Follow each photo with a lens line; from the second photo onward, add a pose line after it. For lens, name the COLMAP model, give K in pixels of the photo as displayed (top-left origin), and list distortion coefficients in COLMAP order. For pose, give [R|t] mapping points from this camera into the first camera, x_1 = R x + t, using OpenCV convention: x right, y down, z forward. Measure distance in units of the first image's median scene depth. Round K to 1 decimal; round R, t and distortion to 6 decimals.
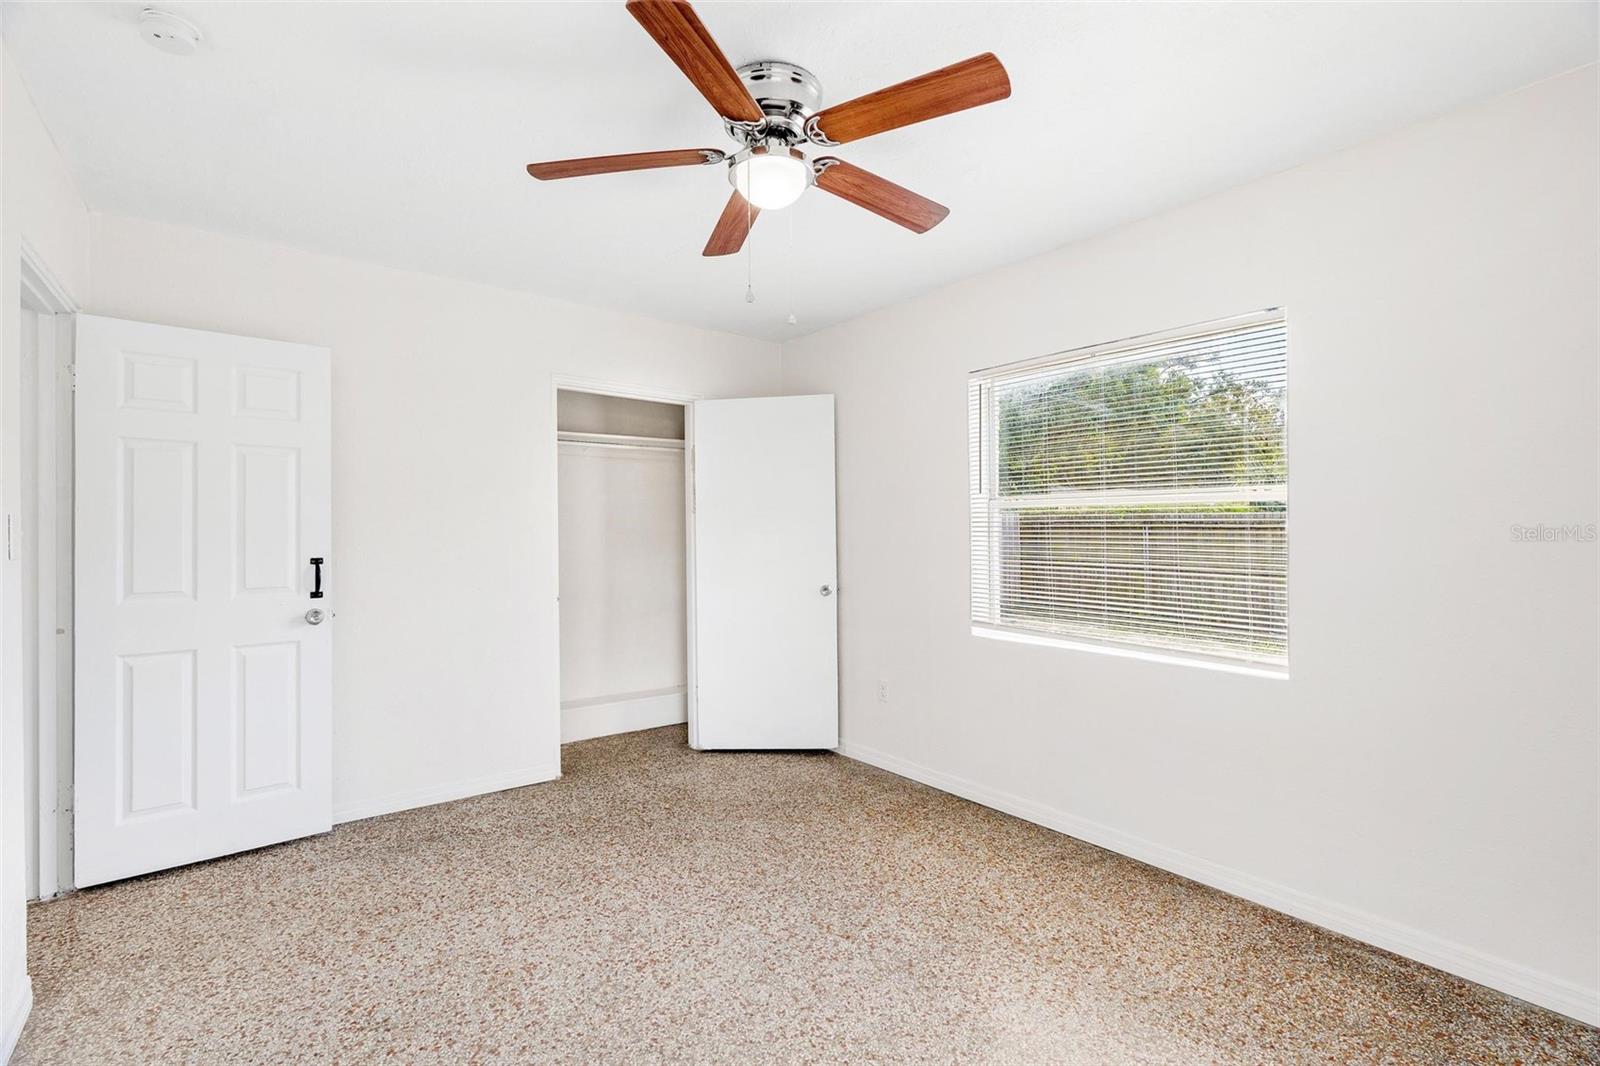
lens RADIAL K [[733.8, 0, 802.9], [0, 733.8, 519.7], [0, 0, 1]] dist [-0.000242, 0.001703]
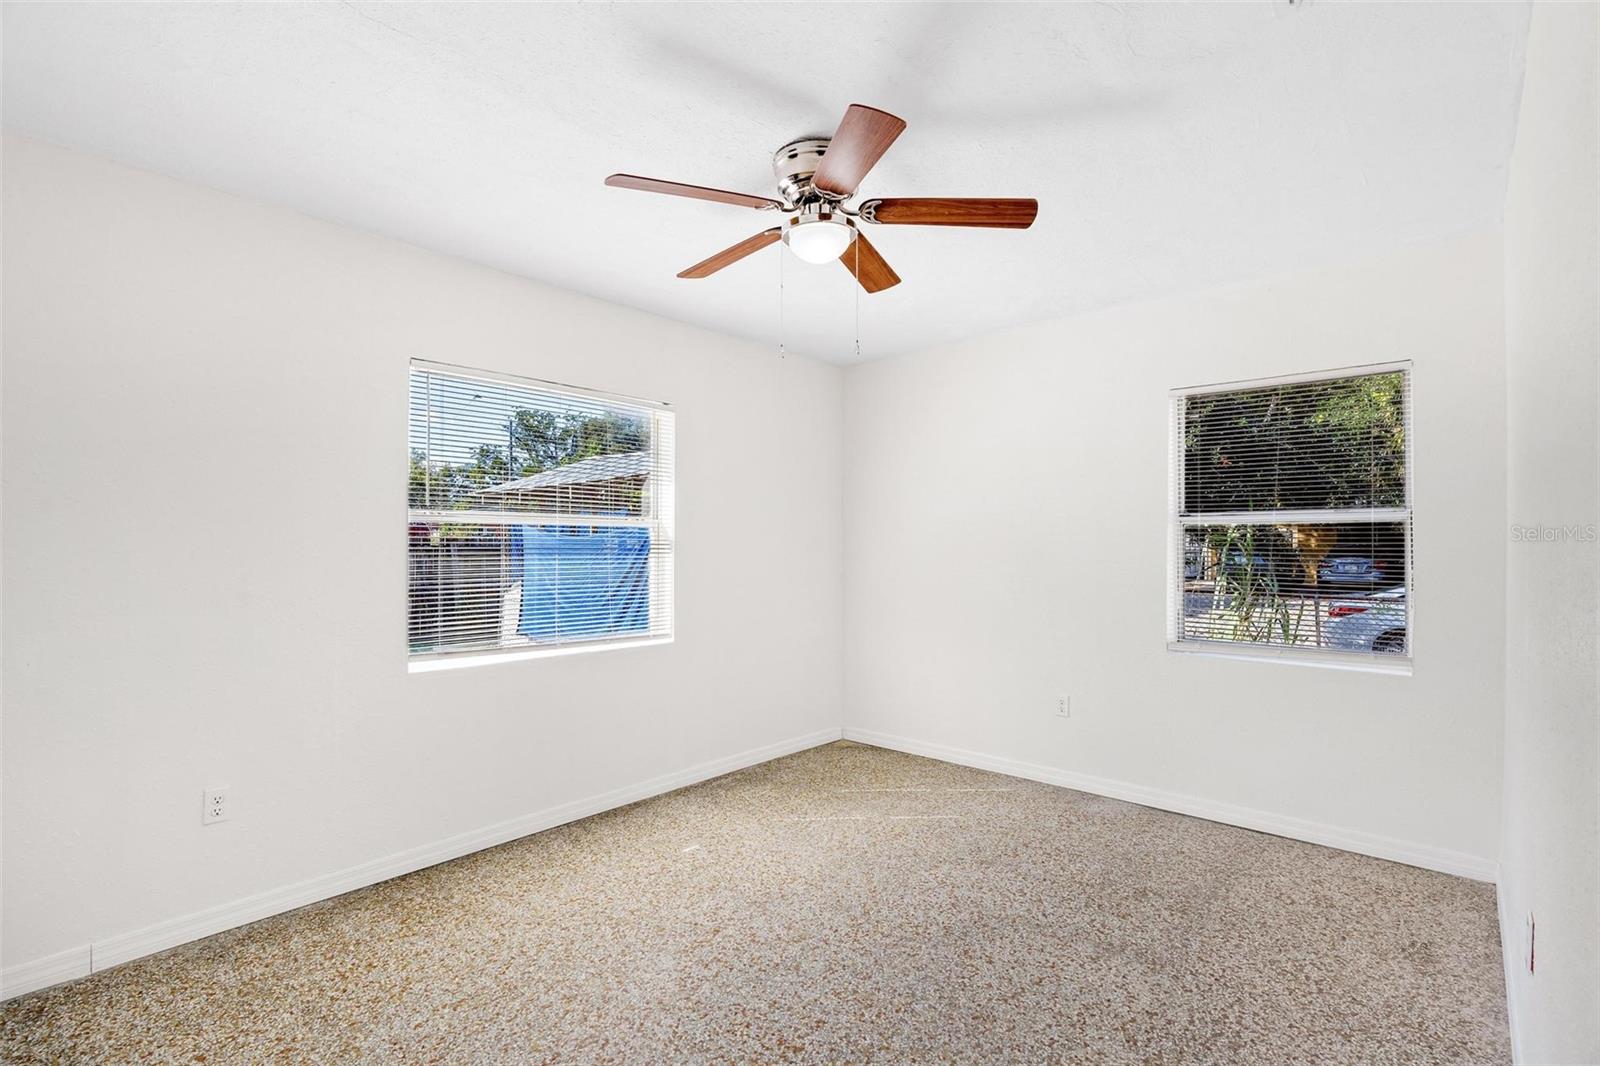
lens RADIAL K [[733.8, 0, 801.7], [0, 733.8, 537.4], [0, 0, 1]] dist [-0.000242, 0.001703]
pose [[-0.180923, 0.015130, 0.983381, -0.834466], [-0.016630, 0.999692, -0.018441, 0.013234], [-0.983357, -0.019690, -0.180615, 0.889589]]
